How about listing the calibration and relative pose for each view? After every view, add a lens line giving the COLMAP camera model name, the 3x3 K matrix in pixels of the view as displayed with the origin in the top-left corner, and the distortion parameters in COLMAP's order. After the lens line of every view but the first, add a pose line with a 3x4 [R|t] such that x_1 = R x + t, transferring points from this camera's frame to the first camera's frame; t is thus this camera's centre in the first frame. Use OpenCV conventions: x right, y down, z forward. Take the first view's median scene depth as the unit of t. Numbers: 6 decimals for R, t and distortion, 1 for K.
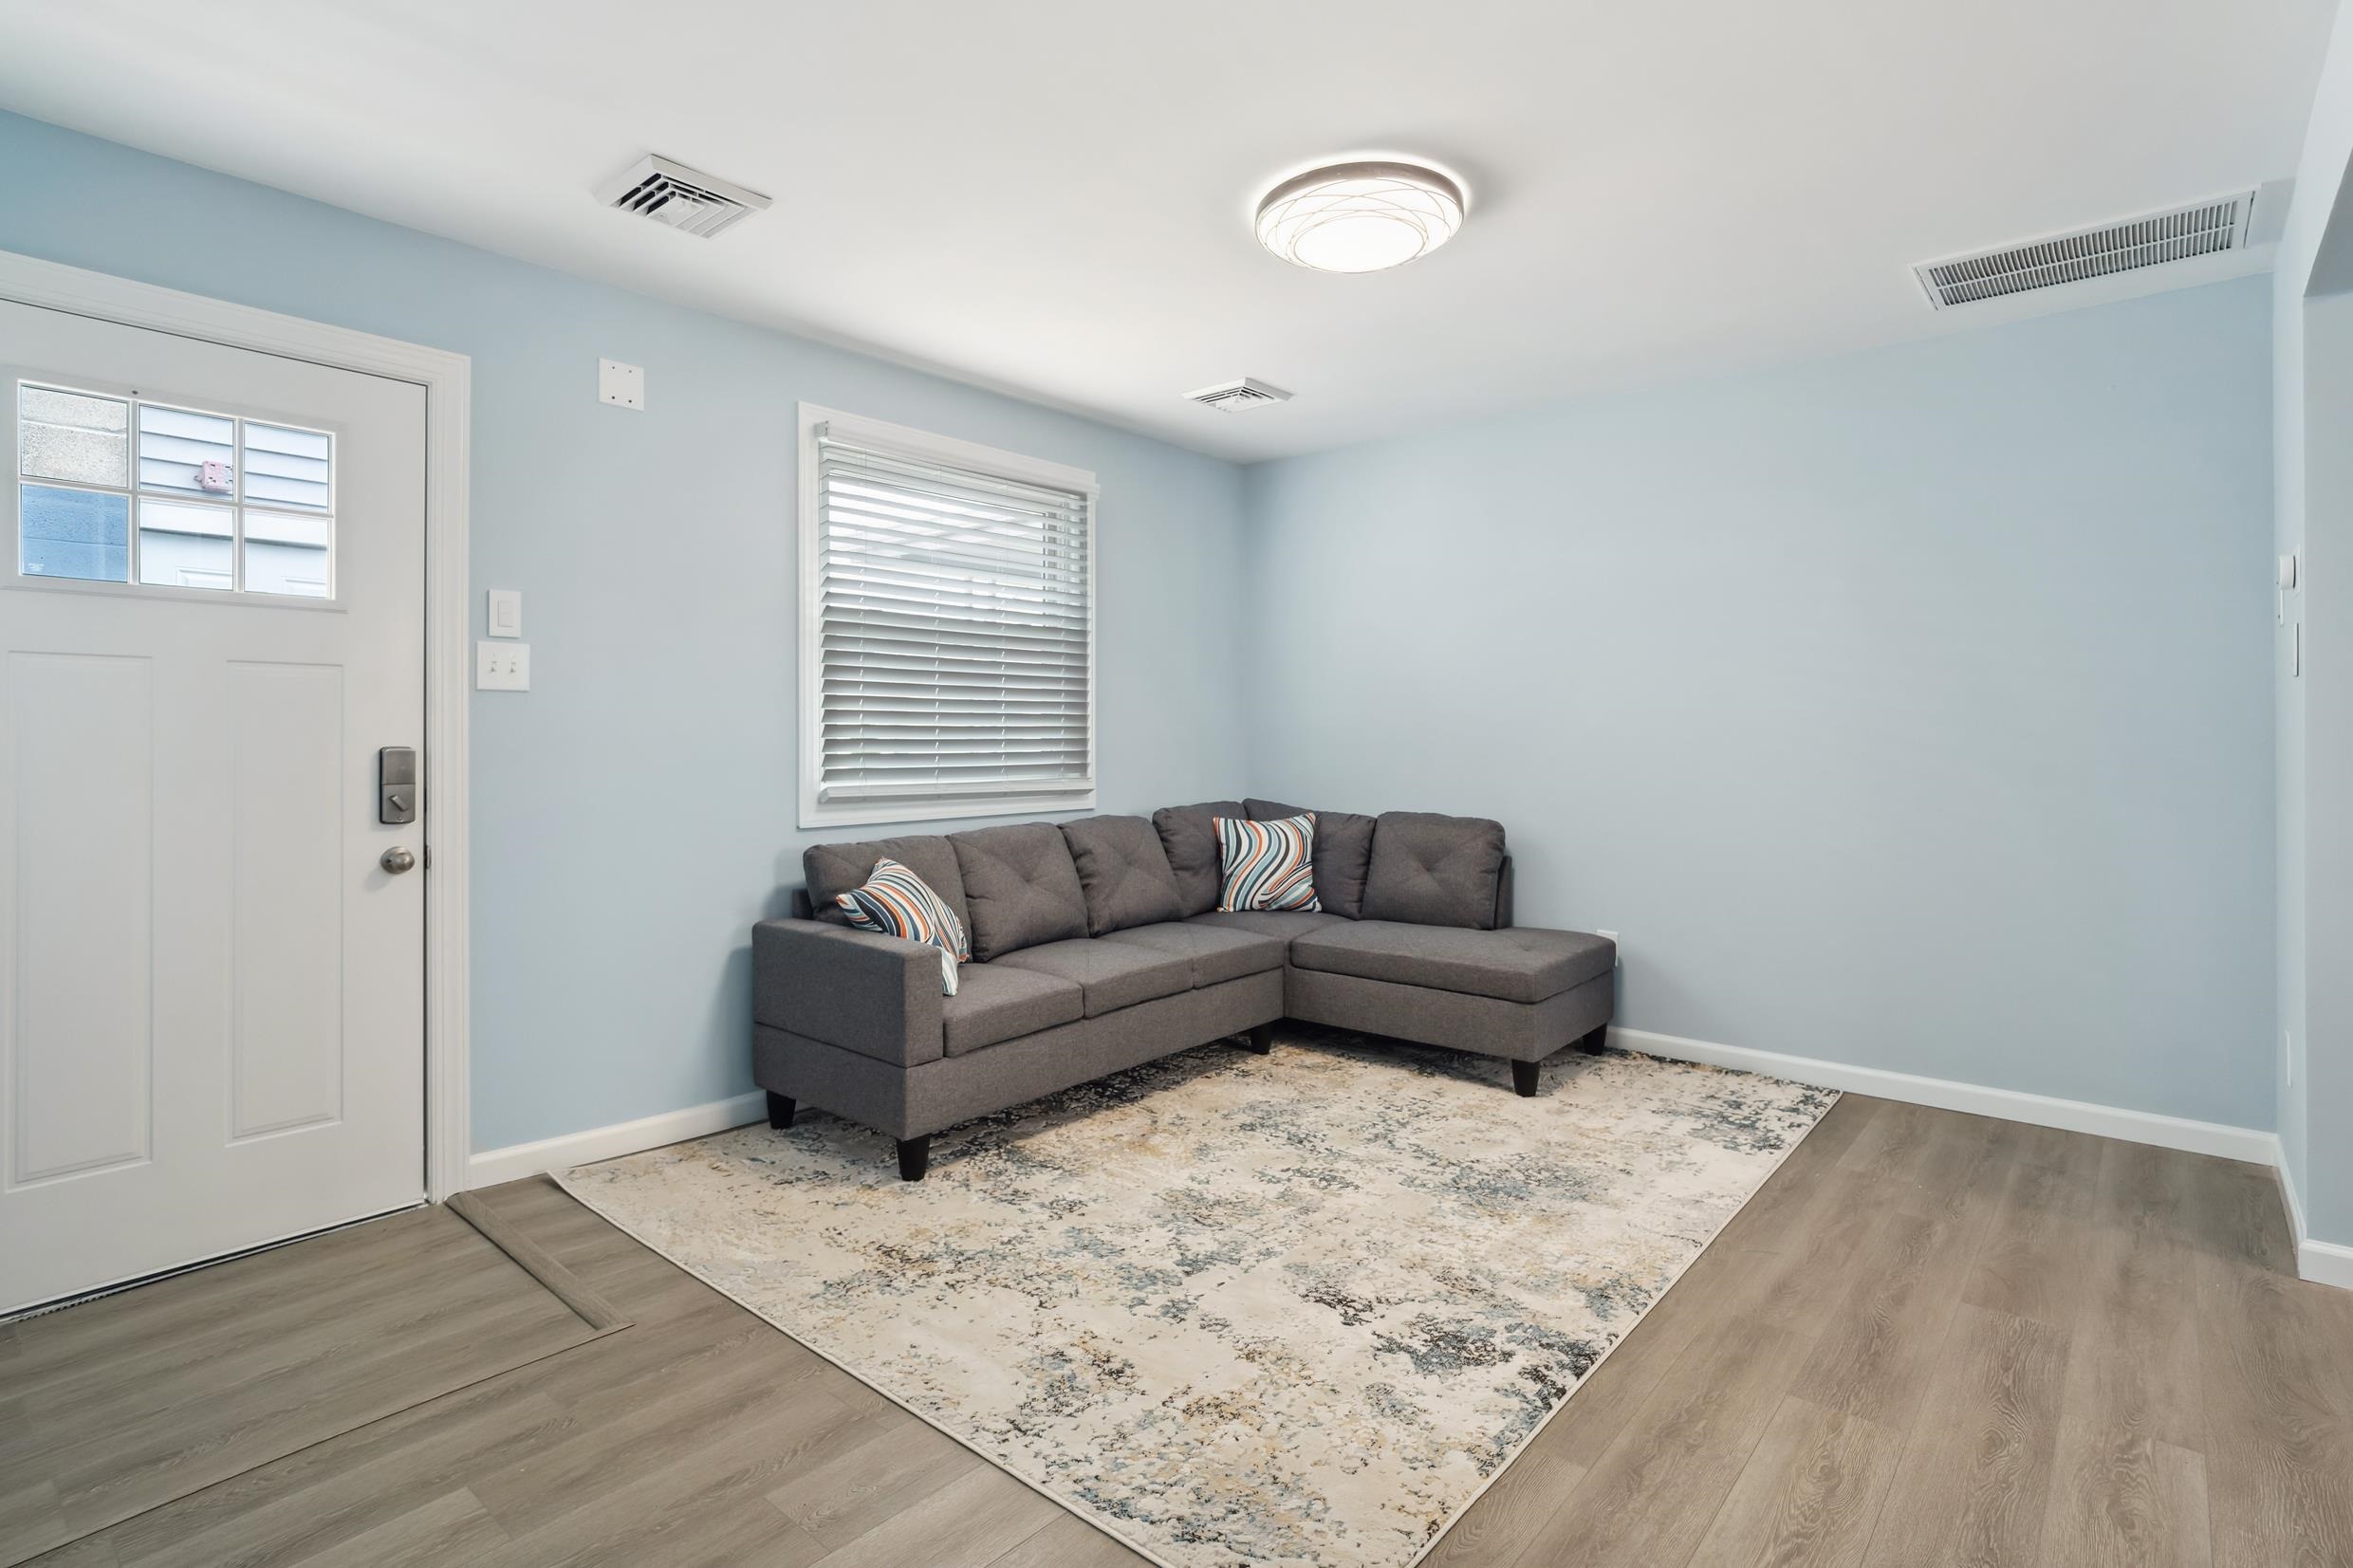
lens RADIAL K [[1133.6, 0, 1140.2], [0, 1133.6, 745.5], [0, 0, 1]] dist [-0.004216, 0.000839]
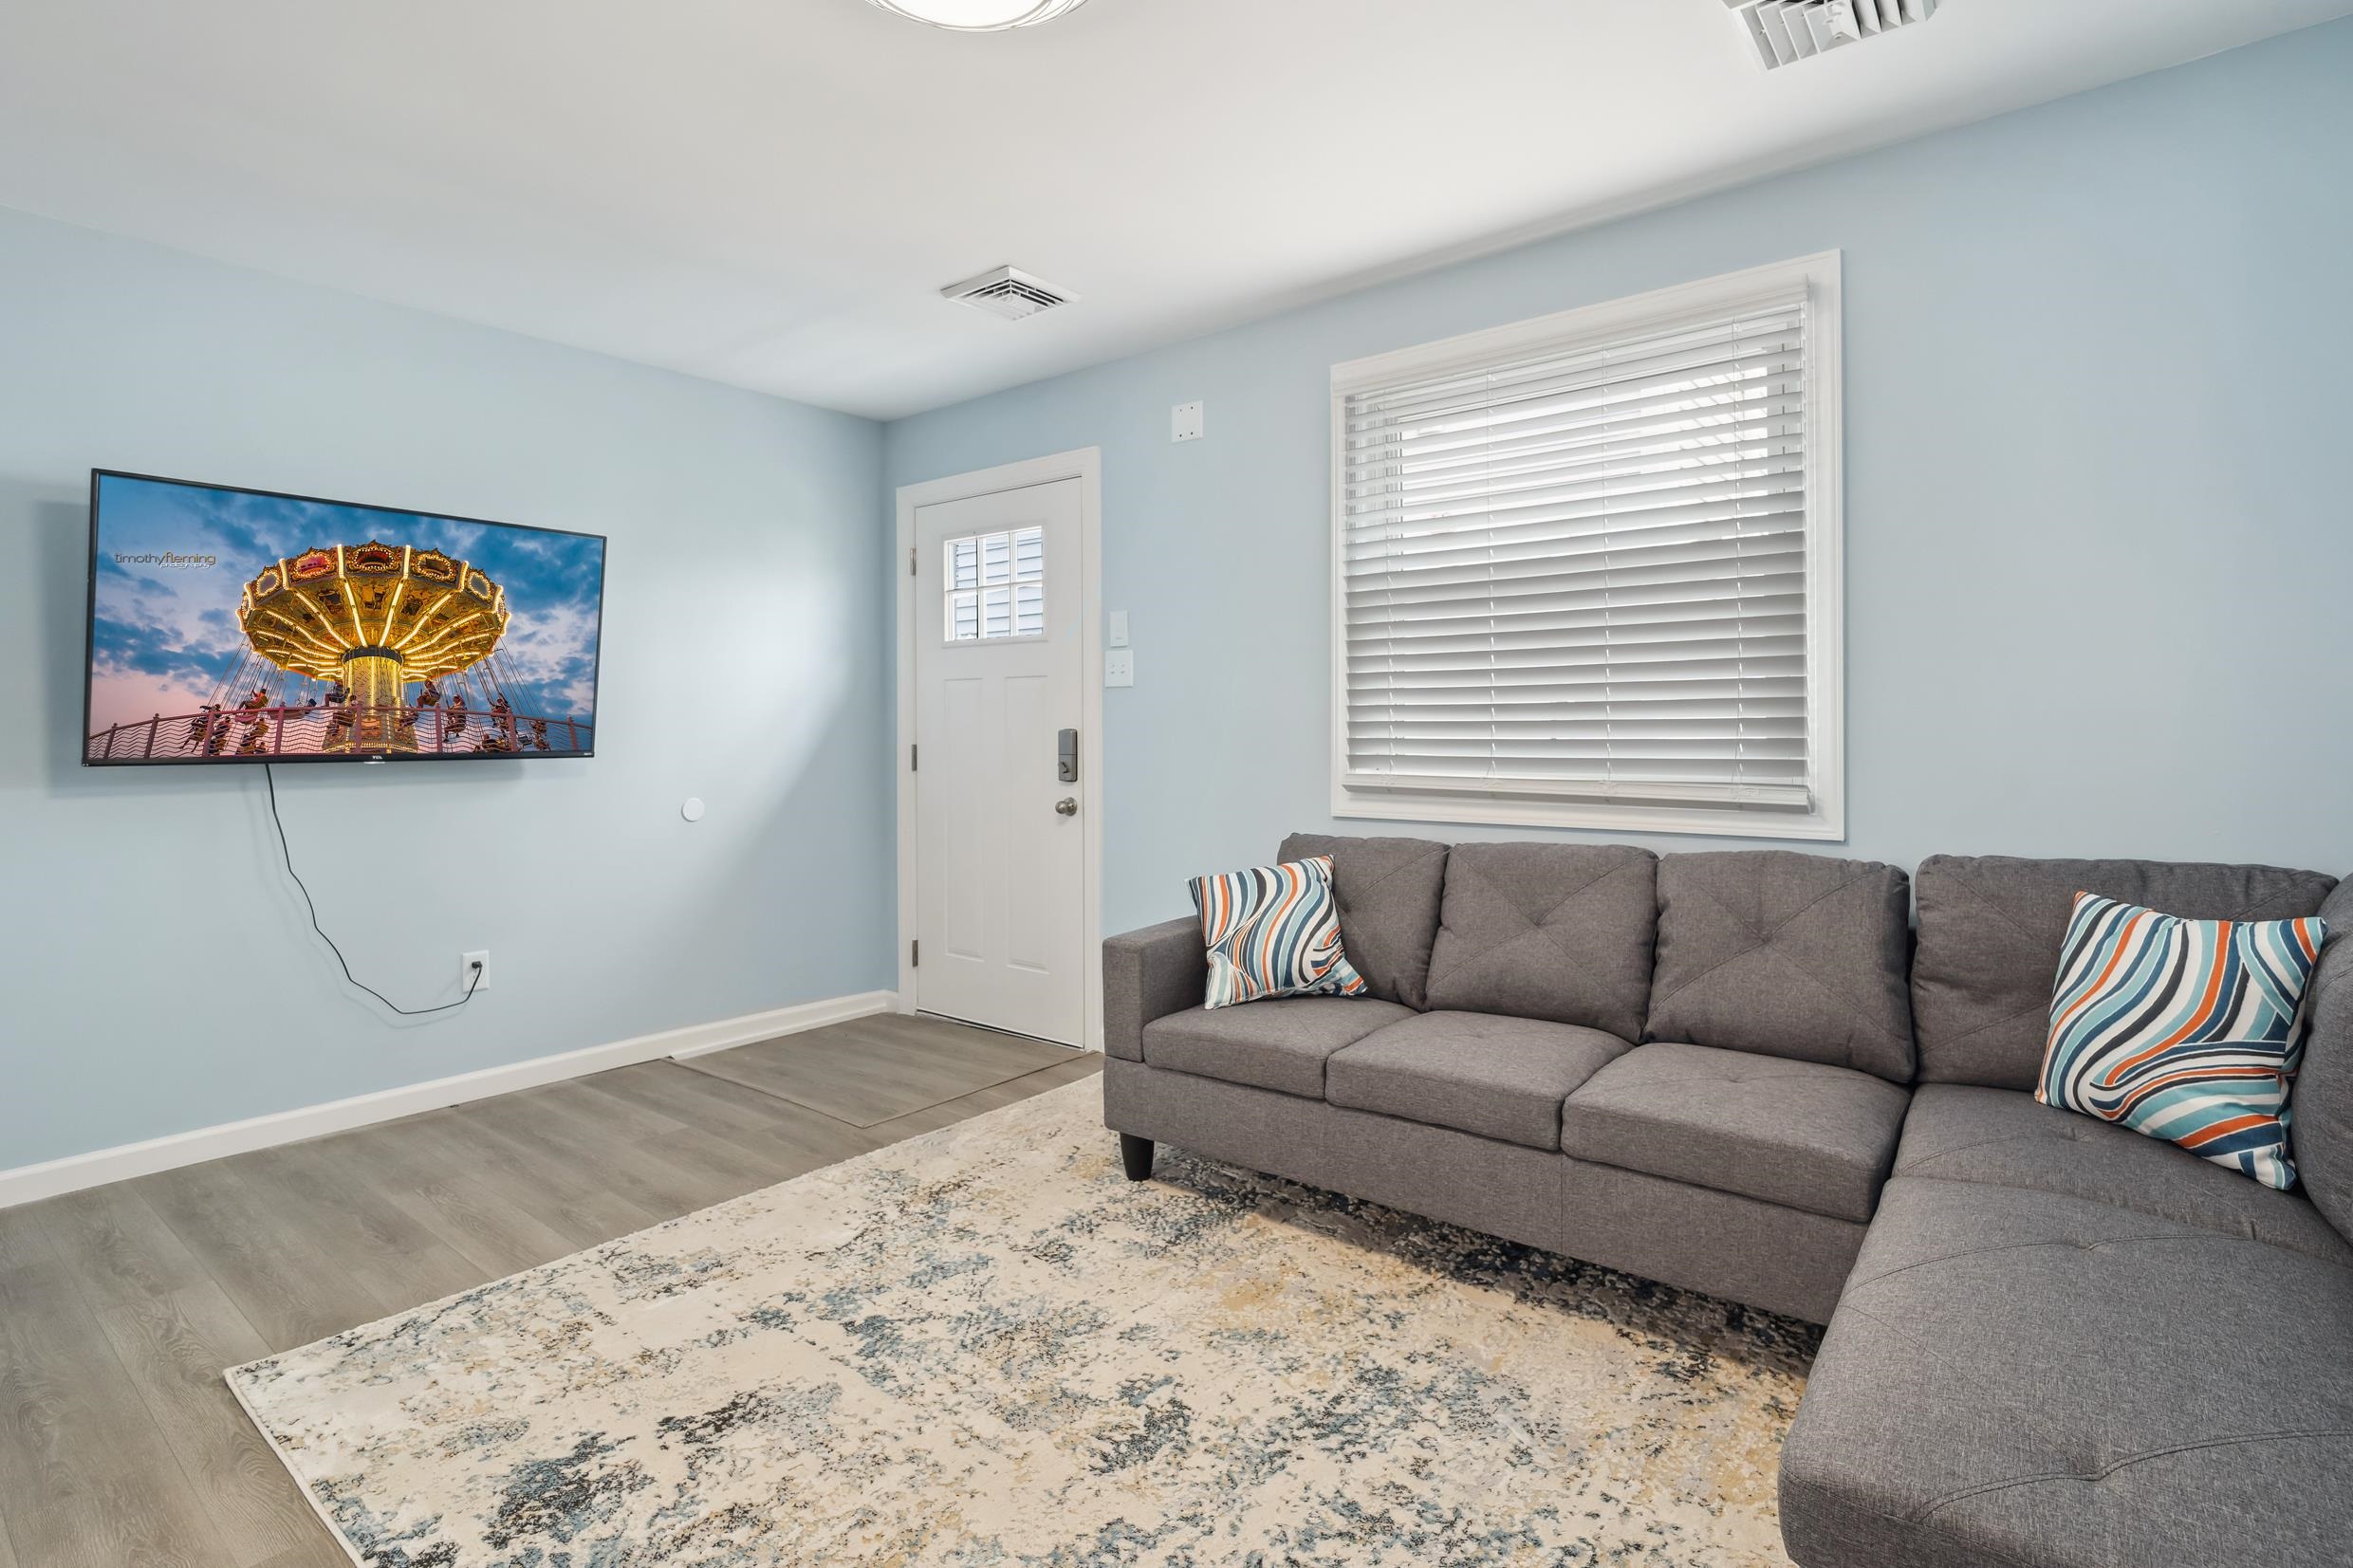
lens RADIAL K [[1133.6, 0, 1177.0], [0, 1133.6, 733.2], [0, 0, 1]] dist [-0.004216, 0.000839]
pose [[0.069028, 0.005446, -0.997600, 0.764246], [-0.000386, 0.999985, 0.005432, -0.001473], [0.997615, 0.000010, 0.069029, 0.969208]]
